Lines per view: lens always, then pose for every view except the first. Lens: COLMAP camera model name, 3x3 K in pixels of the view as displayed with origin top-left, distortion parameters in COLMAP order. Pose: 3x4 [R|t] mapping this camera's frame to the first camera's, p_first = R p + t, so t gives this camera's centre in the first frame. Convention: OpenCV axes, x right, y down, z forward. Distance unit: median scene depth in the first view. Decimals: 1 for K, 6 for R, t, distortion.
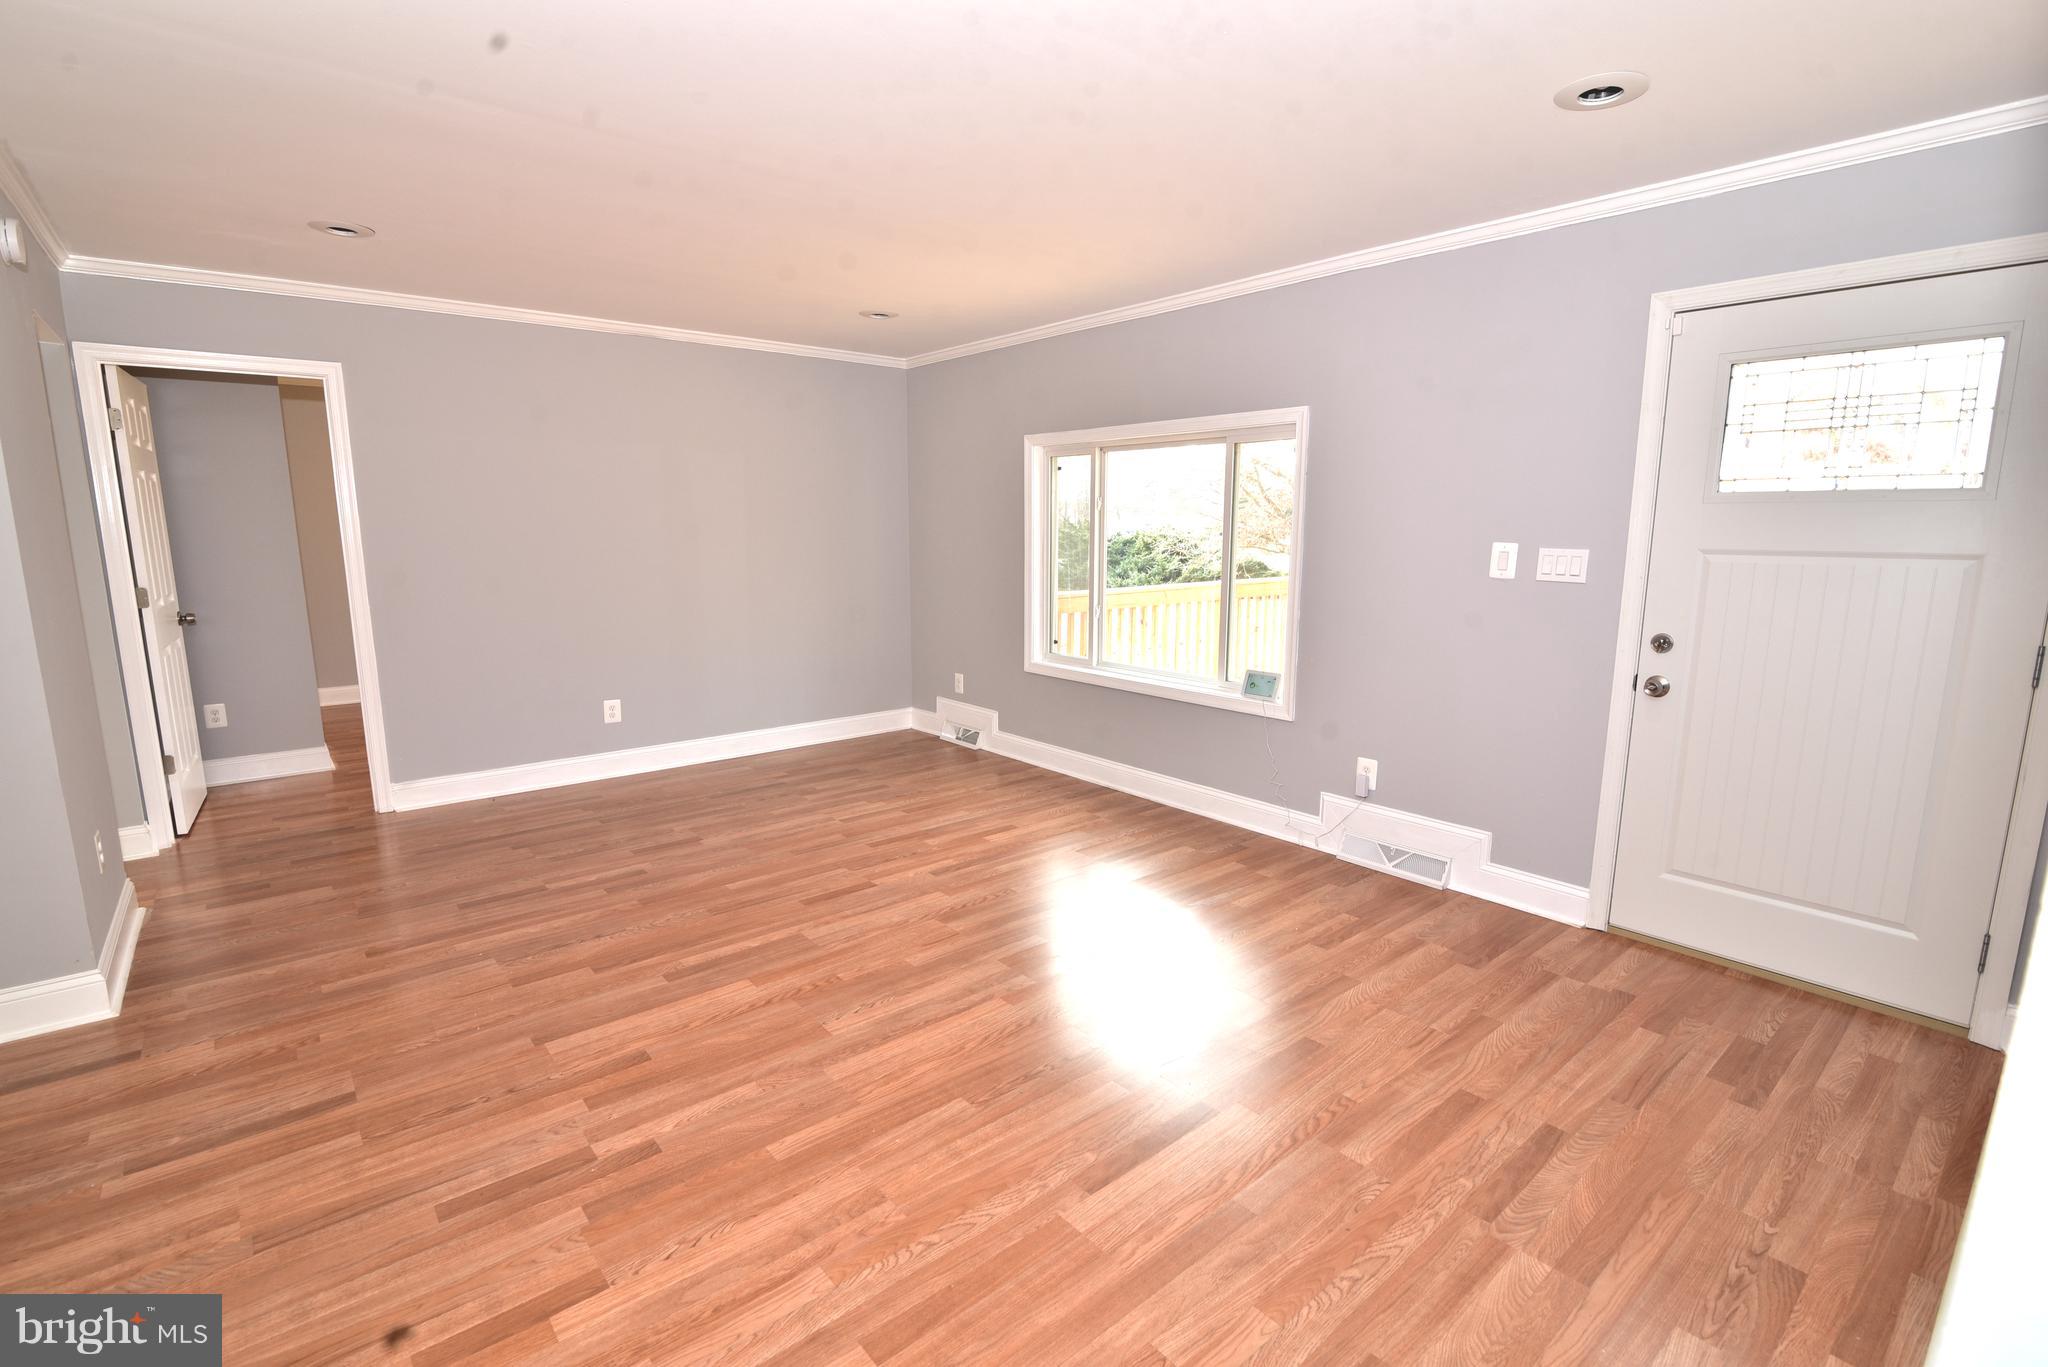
lens RADIAL K [[935.9, 0, 1020.5], [0, 935.9, 690.2], [0, 0, 1]] dist [-0.020316, 0.001399]
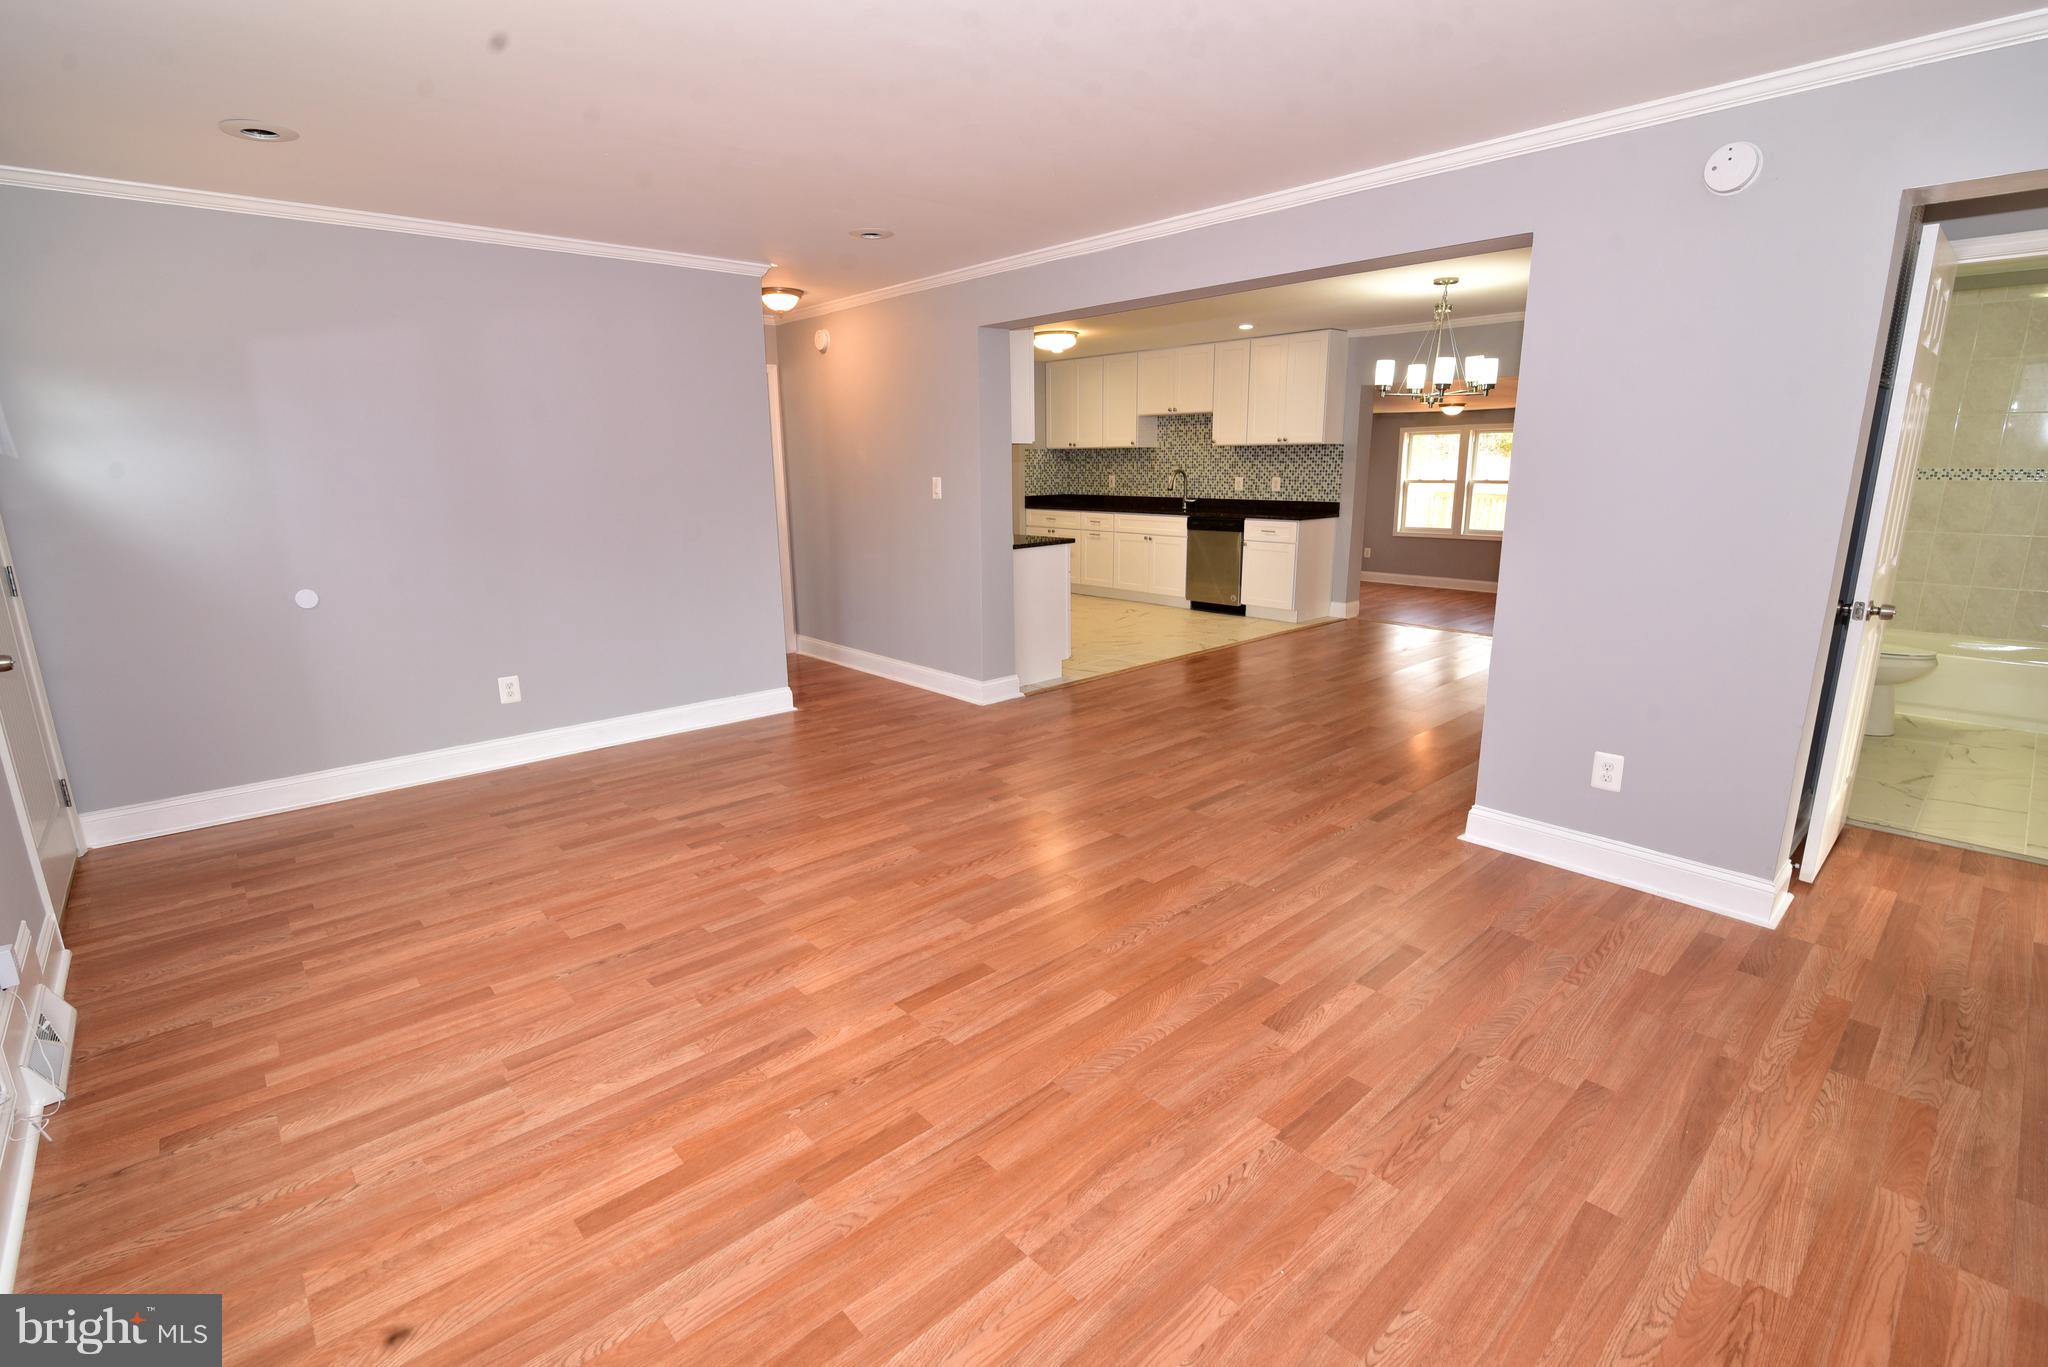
lens RADIAL K [[935.9, 0, 1025.7], [0, 935.9, 674.8], [0, 0, 1]] dist [-0.020316, 0.001399]
pose [[-0.999013, 0.017157, -0.040960, -0.230956], [-0.000252, 0.920151, 0.391563, -0.288474], [0.044407, 0.391187, -0.919239, 1.578495]]
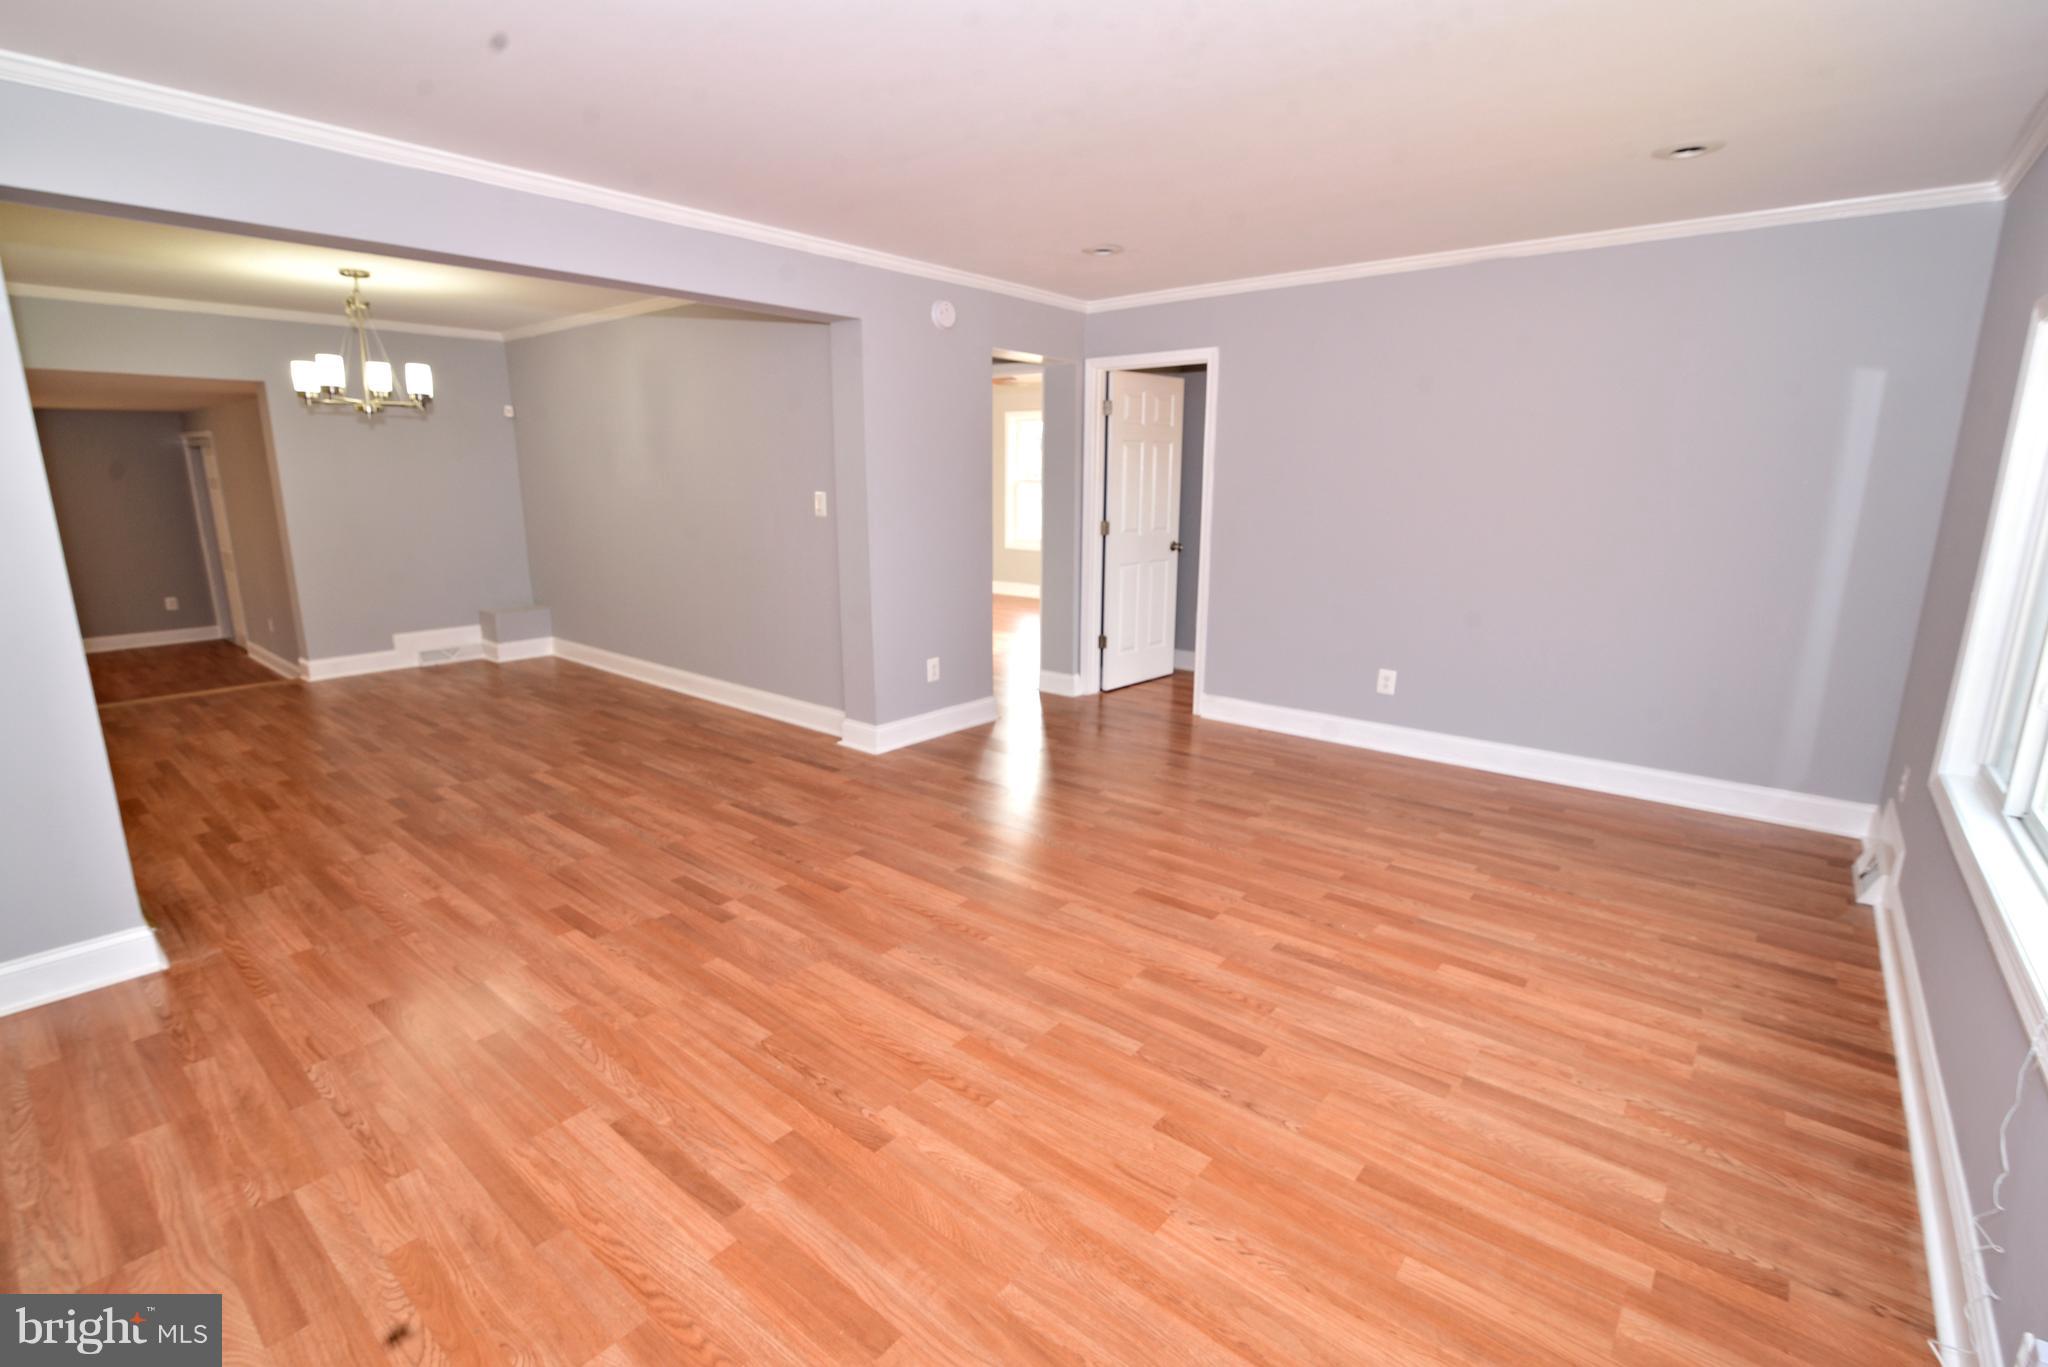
lens RADIAL K [[939.6, 0, 1006.2], [0, 939.6, 673.1], [0, 0, 1]] dist [-0.022609, 0.001441]
pose [[0.173698, 0.203016, -0.963646, 0.589563], [-0.176362, 0.969114, 0.172378, -0.118015], [0.968879, 0.140009, 0.204137, 0.636949]]
